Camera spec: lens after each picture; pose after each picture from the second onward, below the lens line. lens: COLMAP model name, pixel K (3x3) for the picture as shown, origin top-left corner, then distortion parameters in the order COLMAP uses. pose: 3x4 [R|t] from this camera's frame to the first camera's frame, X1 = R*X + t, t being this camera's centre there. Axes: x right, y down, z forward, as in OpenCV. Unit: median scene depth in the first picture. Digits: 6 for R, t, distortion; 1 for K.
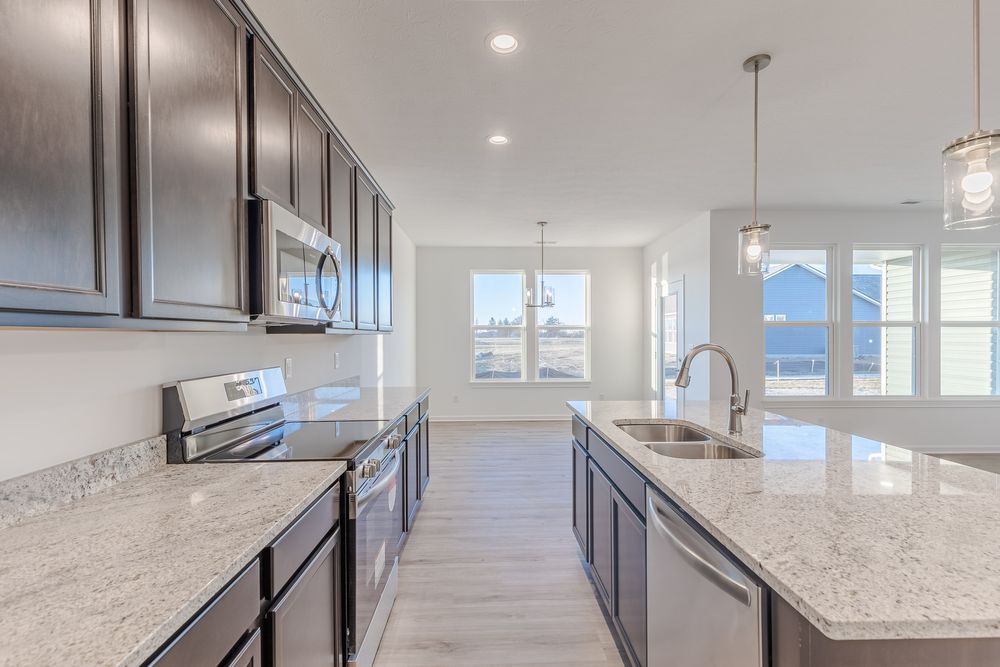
lens RADIAL K [[451.4, 0, 504.4], [0, 451.4, 335.9], [0, 0, 1]] dist [0.010963, -0.001569]
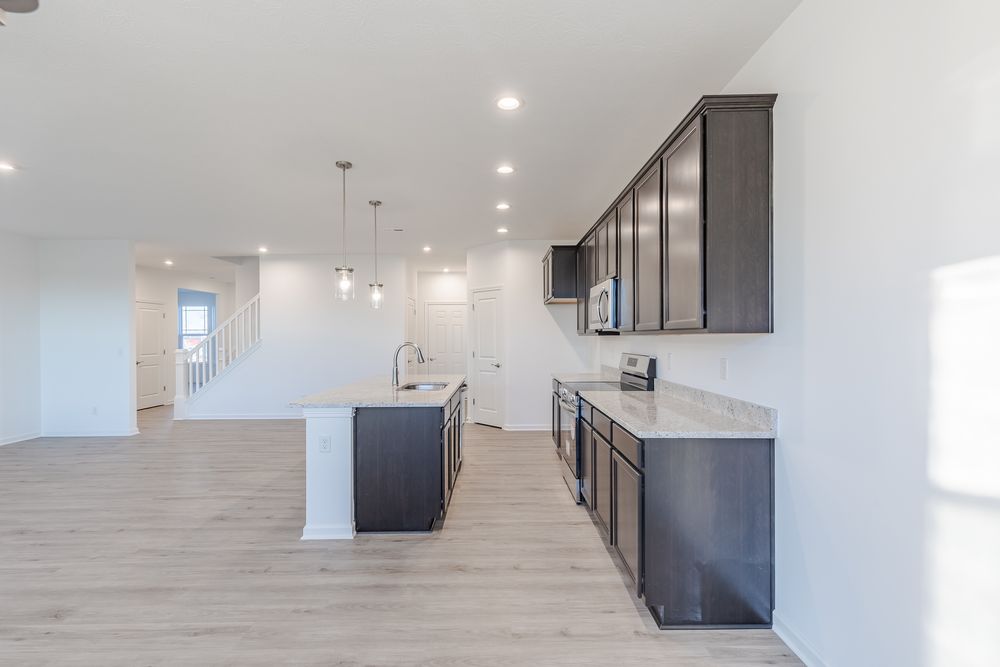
lens RADIAL K [[451.4, 0, 500.1], [0, 451.4, 335.0], [0, 0, 1]] dist [0.010963, -0.001569]
pose [[-0.999394, 0.007941, 0.033895, -0.034516], [0.007847, 0.999965, -0.002893, -0.005788], [-0.033917, -0.002625, -0.999421, 2.847414]]
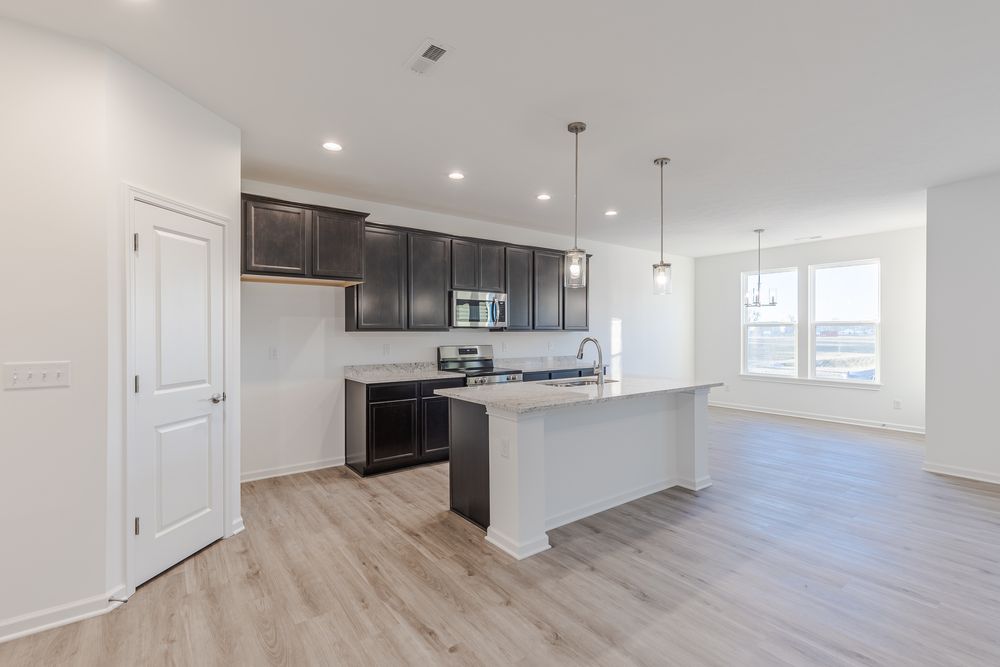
lens RADIAL K [[451.4, 0, 501.8], [0, 451.4, 334.0], [0, 0, 1]] dist [0.010963, -0.001569]
pose [[0.567022, 0.003928, -0.823693, 1.722644], [-0.000563, 0.999990, 0.004381, -0.004762], [0.823702, -0.002020, 0.567019, -0.393464]]
